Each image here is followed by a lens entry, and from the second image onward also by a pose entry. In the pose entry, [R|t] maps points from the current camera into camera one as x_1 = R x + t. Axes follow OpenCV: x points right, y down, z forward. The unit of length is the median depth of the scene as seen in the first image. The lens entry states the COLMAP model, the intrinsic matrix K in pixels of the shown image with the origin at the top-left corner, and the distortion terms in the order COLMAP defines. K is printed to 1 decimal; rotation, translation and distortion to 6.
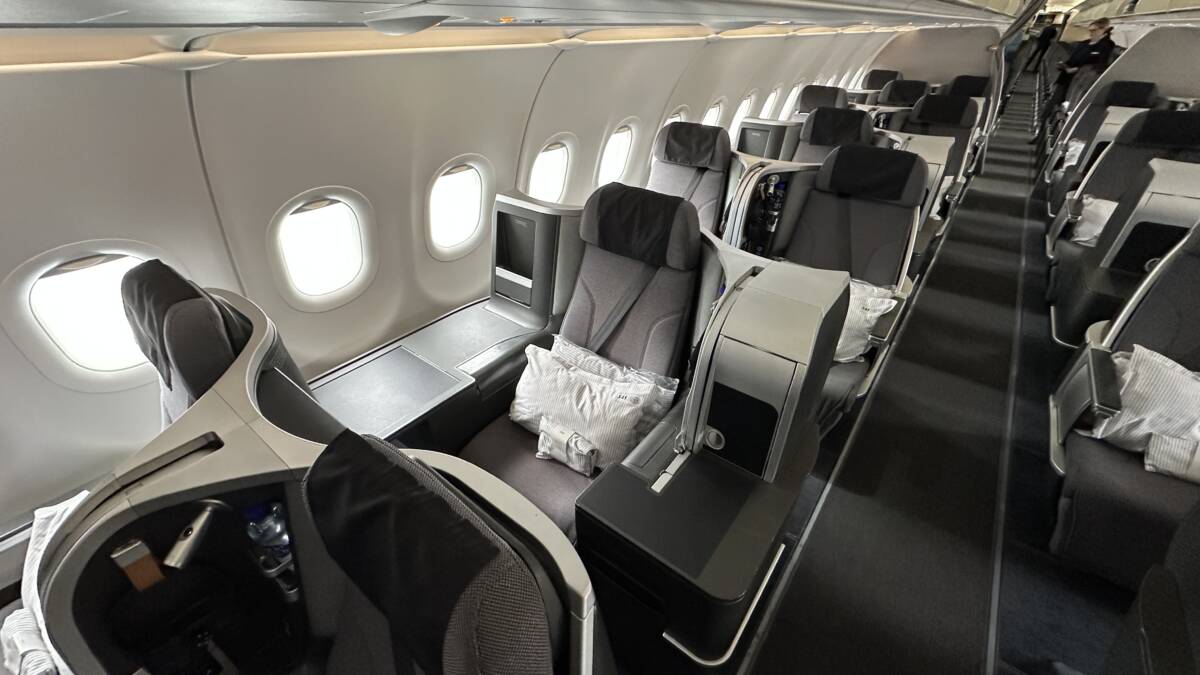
lens RADIAL K [[482.8, 0, 600.0], [0, 482.8, 337.5], [0, 0, 1]] dist [0.000424, 0.000570]
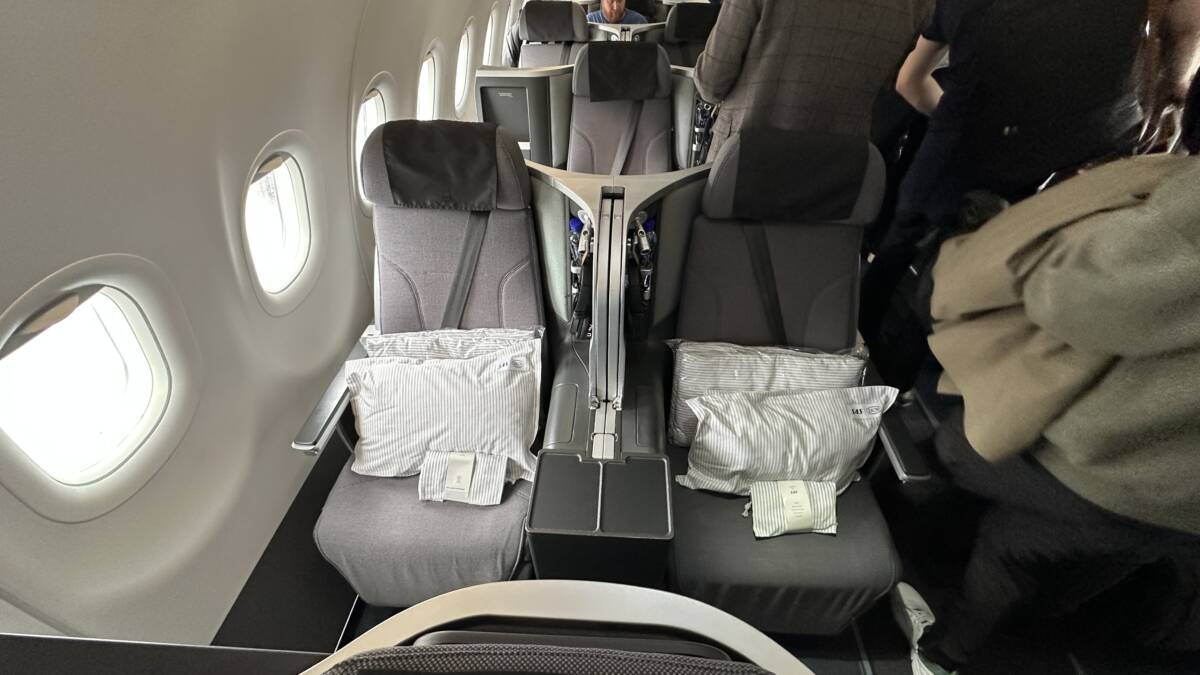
lens RADIAL K [[482.8, 0, 600.0], [0, 482.8, 337.5], [0, 0, 1]] dist [0.000424, 0.000570]
pose [[0.823993, -0.373548, 0.426026, 0.067635], [0.309956, 0.926594, 0.212959, -0.413538], [-0.474303, -0.043427, 0.879290, 0.689070]]
